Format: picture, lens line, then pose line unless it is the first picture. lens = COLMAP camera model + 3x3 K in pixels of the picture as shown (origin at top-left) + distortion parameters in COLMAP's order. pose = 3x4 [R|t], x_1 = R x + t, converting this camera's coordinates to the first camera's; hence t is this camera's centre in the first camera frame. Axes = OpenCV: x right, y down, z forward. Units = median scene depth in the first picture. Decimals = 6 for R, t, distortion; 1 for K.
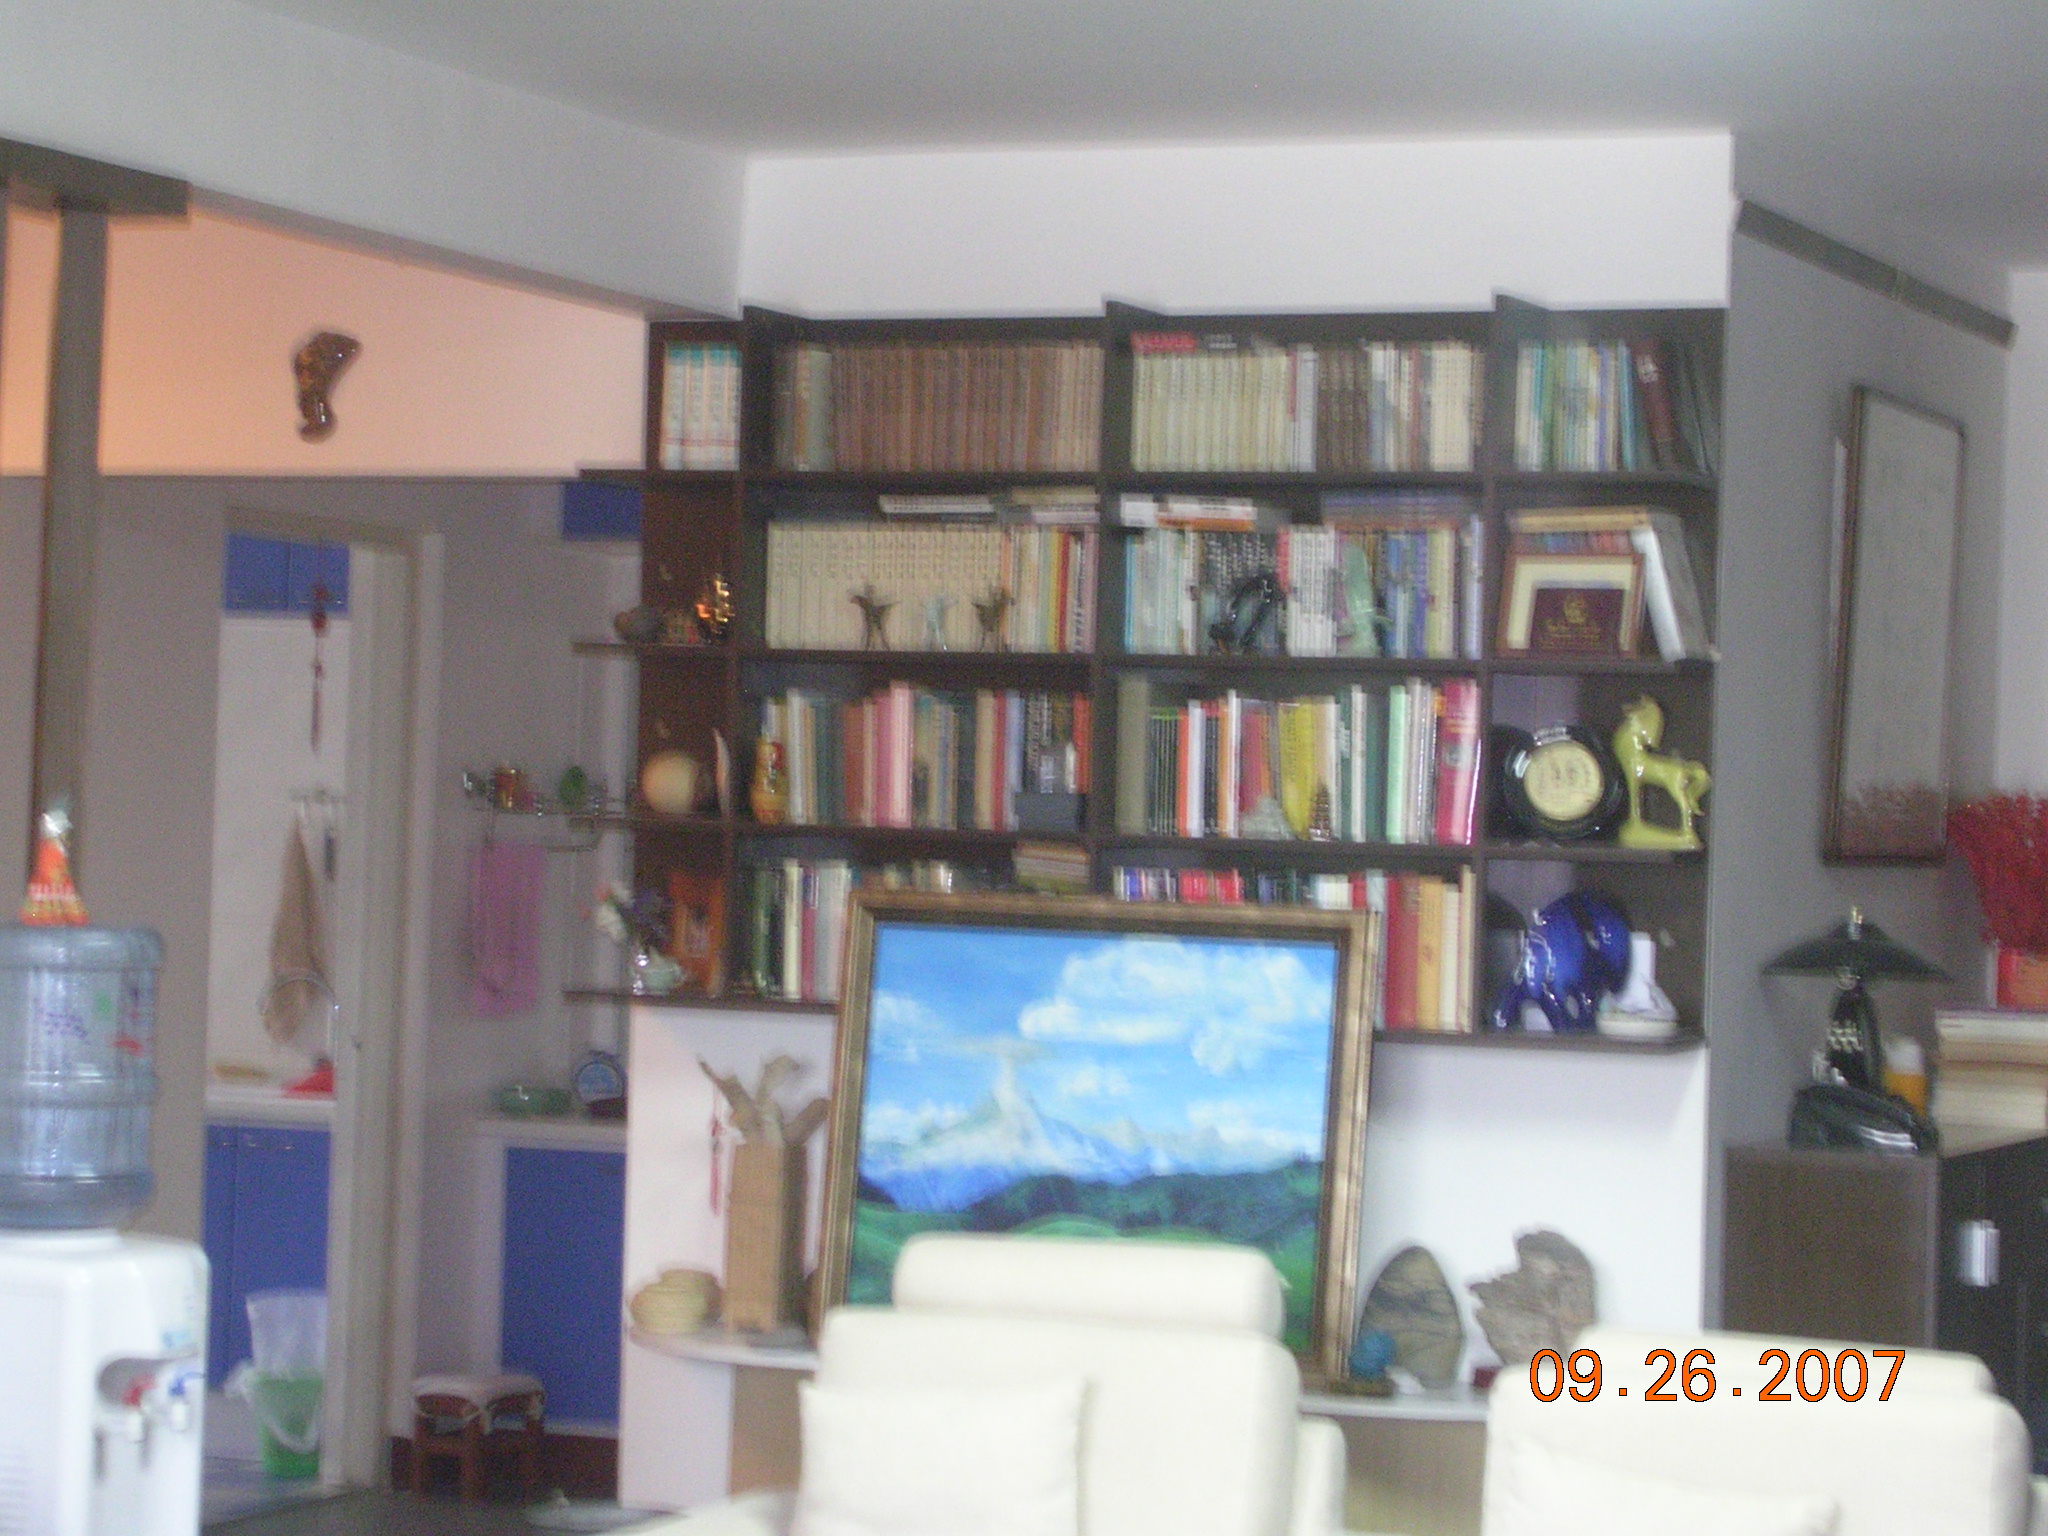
lens RADIAL K [[4870.2, 0, 1024.0], [0, 4870.2, 768.0], [0, 0, 1]] dist [0.100746, 0.121313]
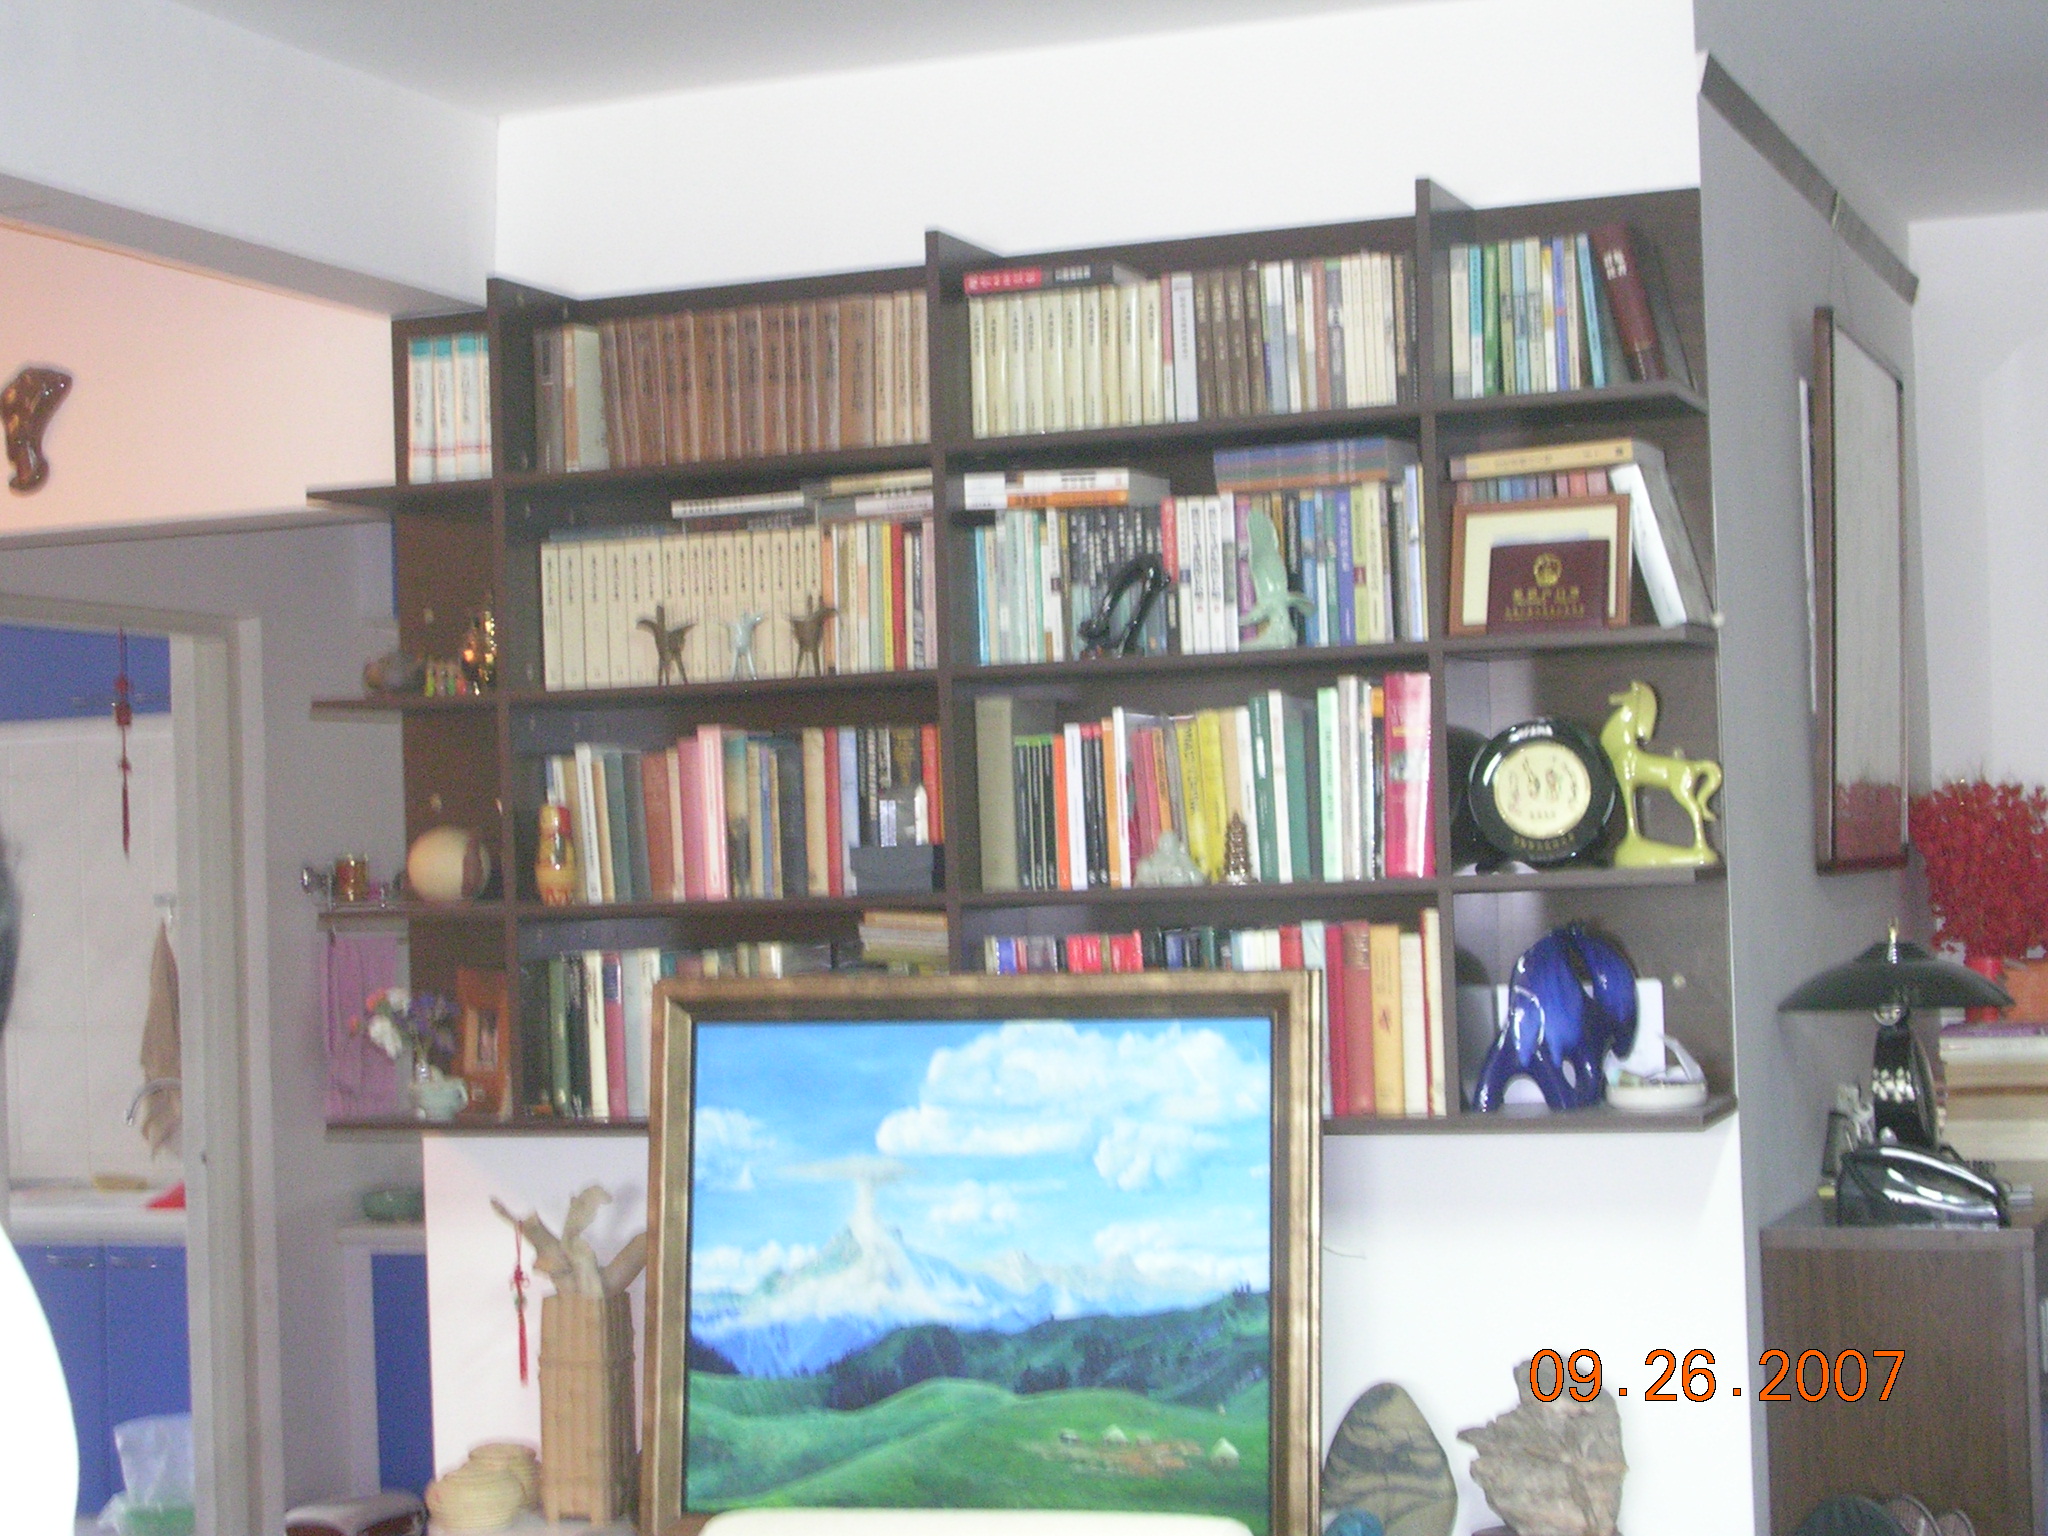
lens RADIAL K [[3547.5, 0, 1024.0], [0, 3547.5, 768.0], [0, 0, 1]] dist [-0.004713, -0.013534]
pose [[0.997651, -0.062239, 0.028616, 0.010333], [0.062749, 0.997880, -0.017281, 0.003598], [-0.027480, 0.019036, 0.999441, 0.415411]]
